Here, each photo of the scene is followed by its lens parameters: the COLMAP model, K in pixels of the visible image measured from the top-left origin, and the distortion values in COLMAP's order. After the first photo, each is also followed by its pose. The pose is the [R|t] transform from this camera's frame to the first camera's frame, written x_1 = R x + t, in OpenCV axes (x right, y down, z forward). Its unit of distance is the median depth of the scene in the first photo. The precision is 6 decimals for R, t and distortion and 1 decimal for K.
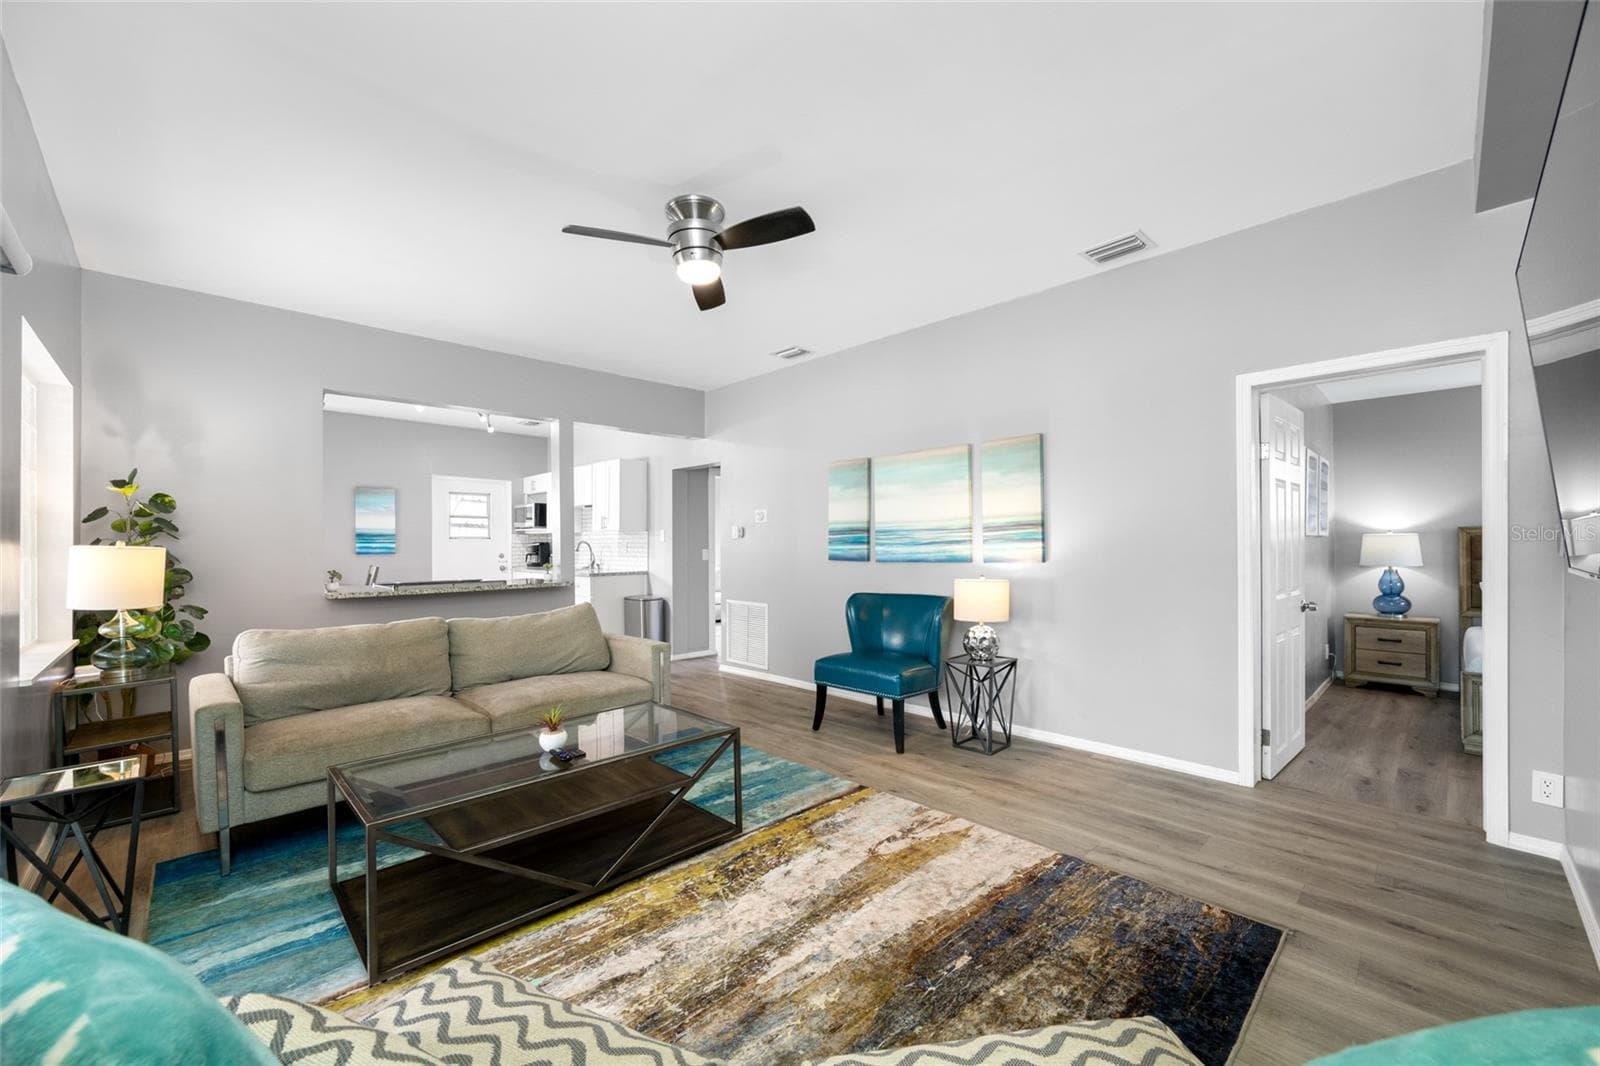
lens RADIAL K [[632.1, 0, 797.2], [0, 632.1, 538.4], [0, 0, 1]] dist [0.003804, -0.000533]
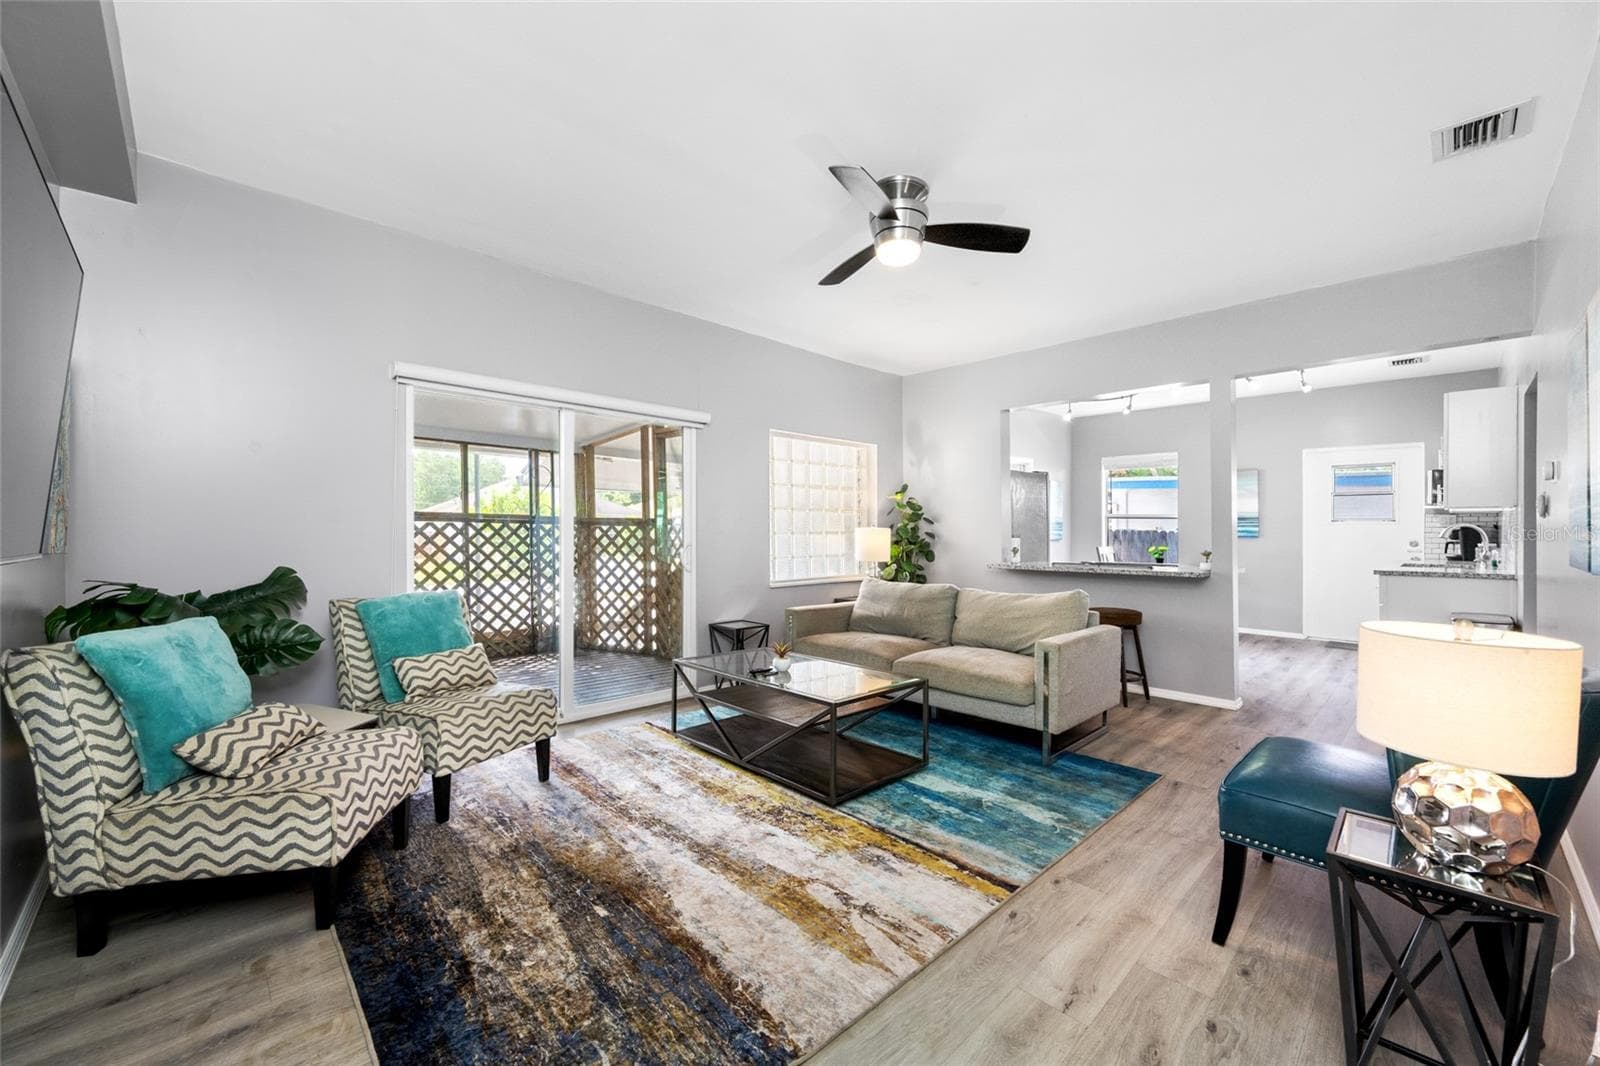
lens RADIAL K [[632.1, 0, 797.6], [0, 632.1, 534.9], [0, 0, 1]] dist [0.003804, -0.000533]
pose [[-0.007816, 0.008570, -0.999933, 0.925646], [0.006069, 0.999945, 0.008523, 0.017055], [0.999951, -0.006002, -0.007867, 0.940812]]
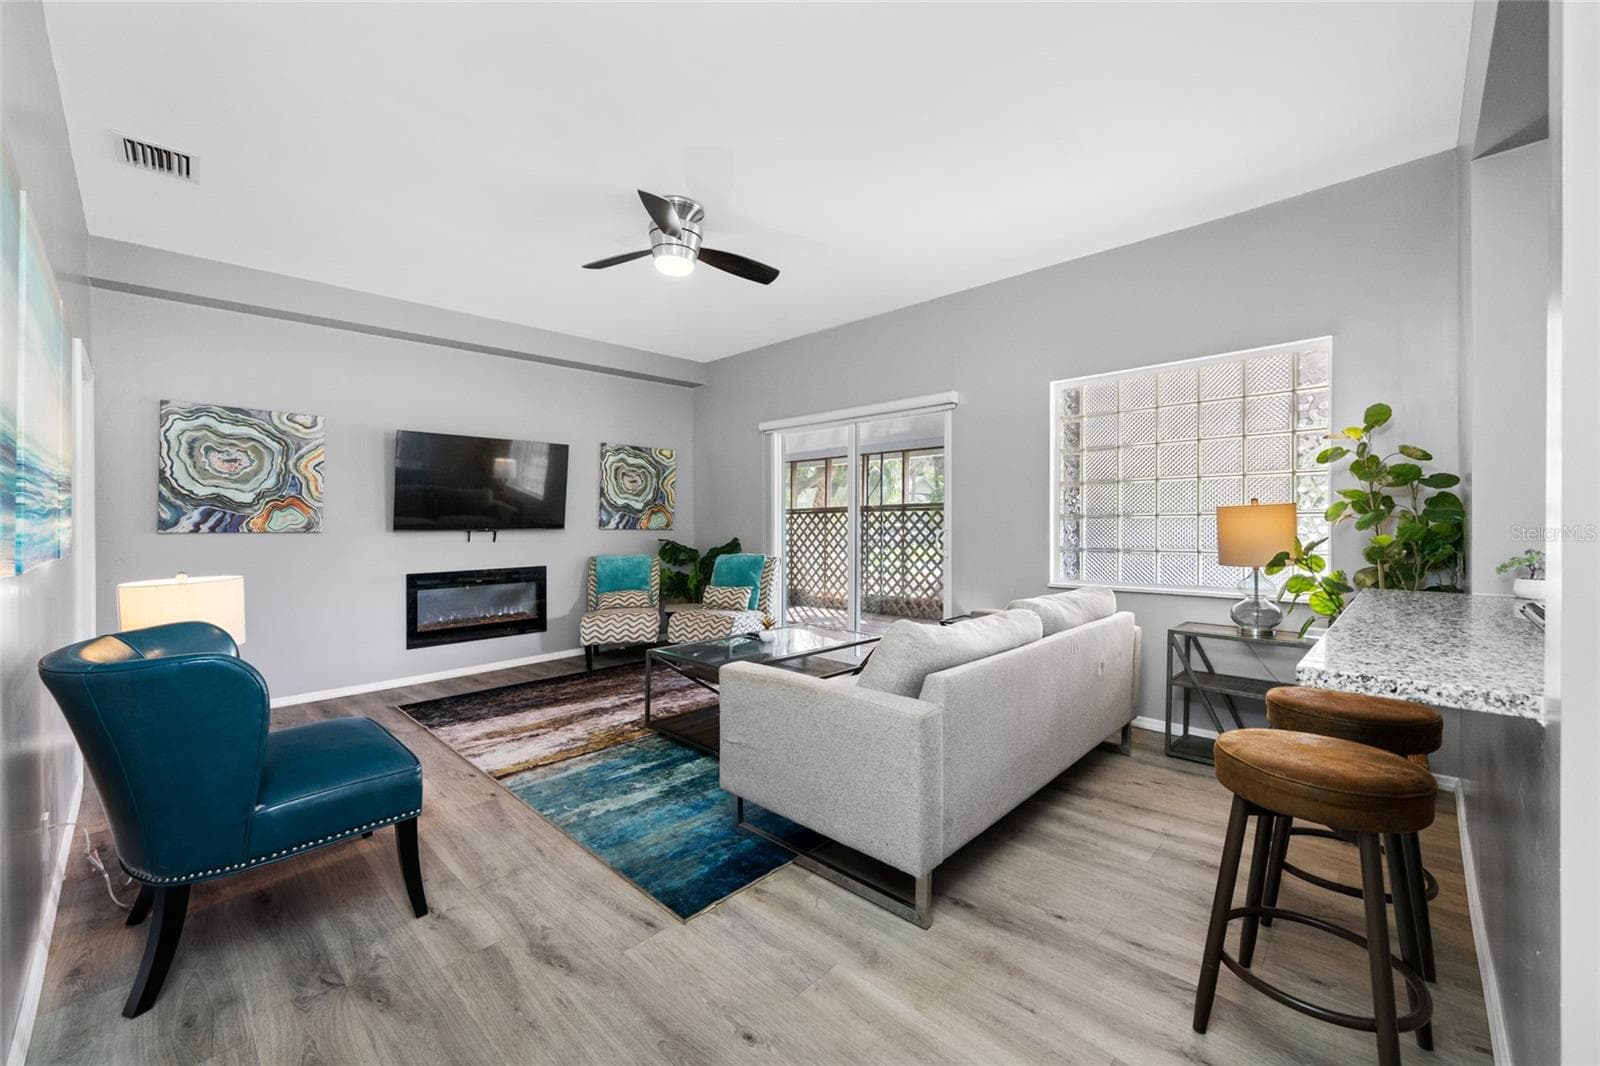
lens RADIAL K [[632.1, 0, 793.4], [0, 632.1, 529.6], [0, 0, 1]] dist [0.003804, -0.000533]
pose [[-0.999413, 0.020996, -0.027066, -0.380972], [0.020753, 0.999742, 0.009247, 0.029037], [0.027253, 0.008680, -0.999591, 2.345124]]
